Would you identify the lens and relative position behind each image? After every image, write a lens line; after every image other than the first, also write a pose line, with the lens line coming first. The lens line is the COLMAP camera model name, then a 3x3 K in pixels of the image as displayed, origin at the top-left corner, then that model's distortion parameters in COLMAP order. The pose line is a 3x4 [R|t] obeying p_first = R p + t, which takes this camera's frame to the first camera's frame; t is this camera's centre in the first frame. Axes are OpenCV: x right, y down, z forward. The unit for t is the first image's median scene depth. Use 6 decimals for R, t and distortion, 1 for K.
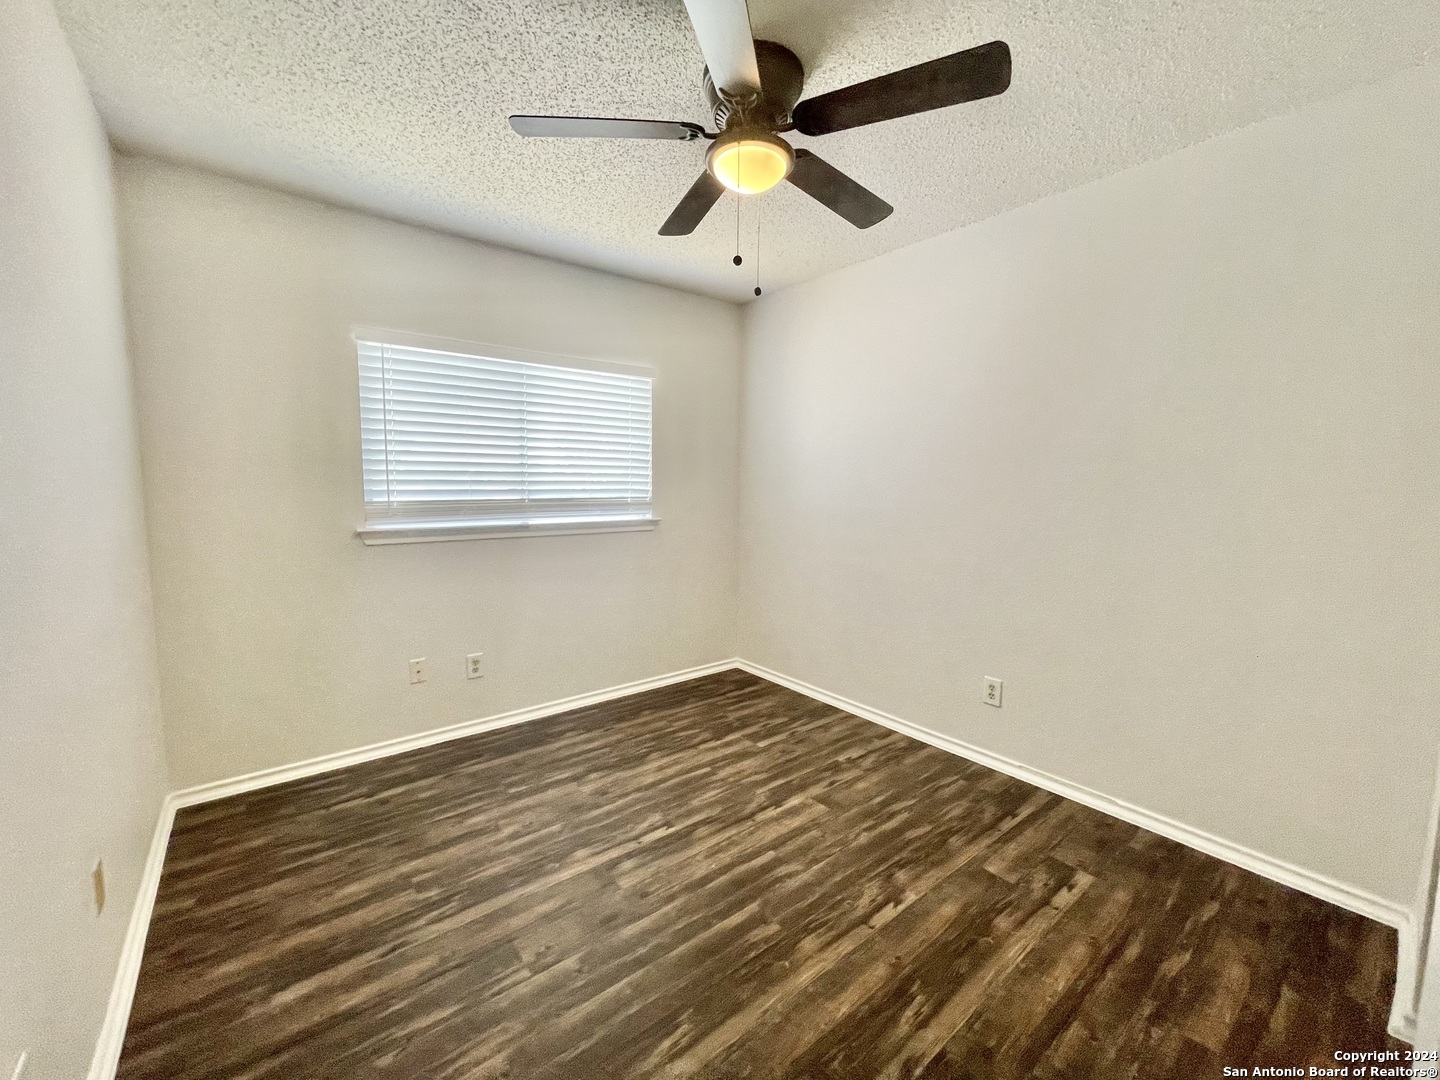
lens RADIAL K [[584.2, 0, 719.6], [0, 584.2, 539.4], [0, 0, 1]] dist [0.003390, -0.000087]
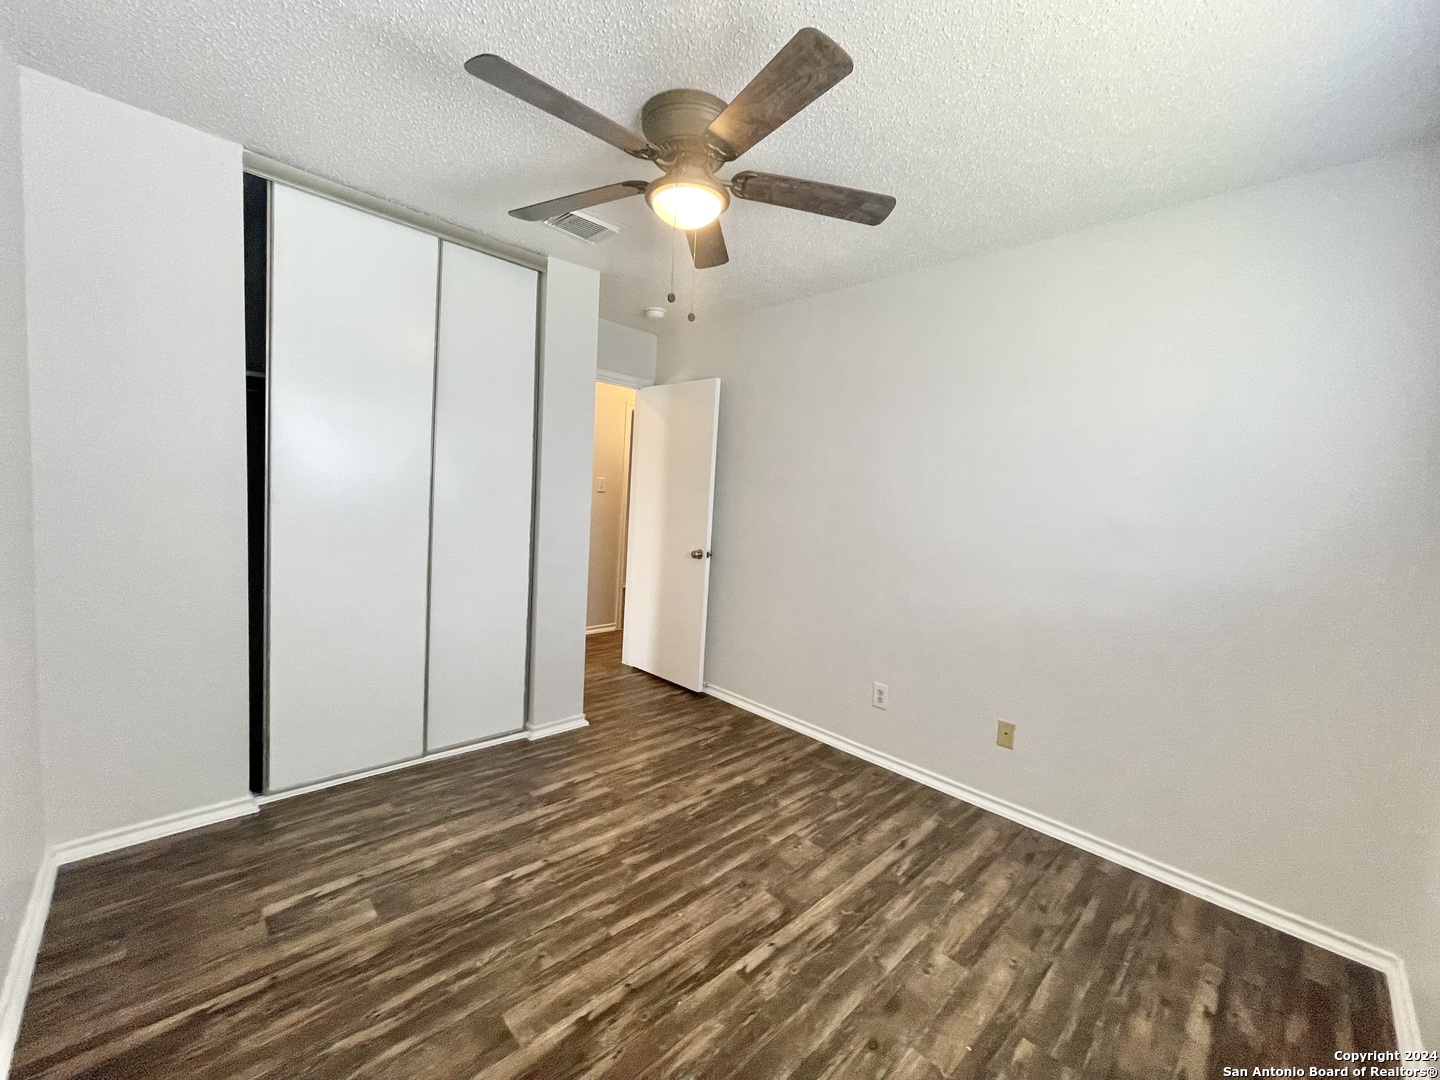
lens RADIAL K [[584.2, 0, 718.7], [0, 584.2, 539.4], [0, 0, 1]] dist [0.003390, -0.000087]
pose [[-0.992742, -0.054291, -0.107311, 0.062360], [-0.072715, 0.981696, 0.176026, -0.200122], [0.095790, 0.182552, -0.978519, 1.849428]]
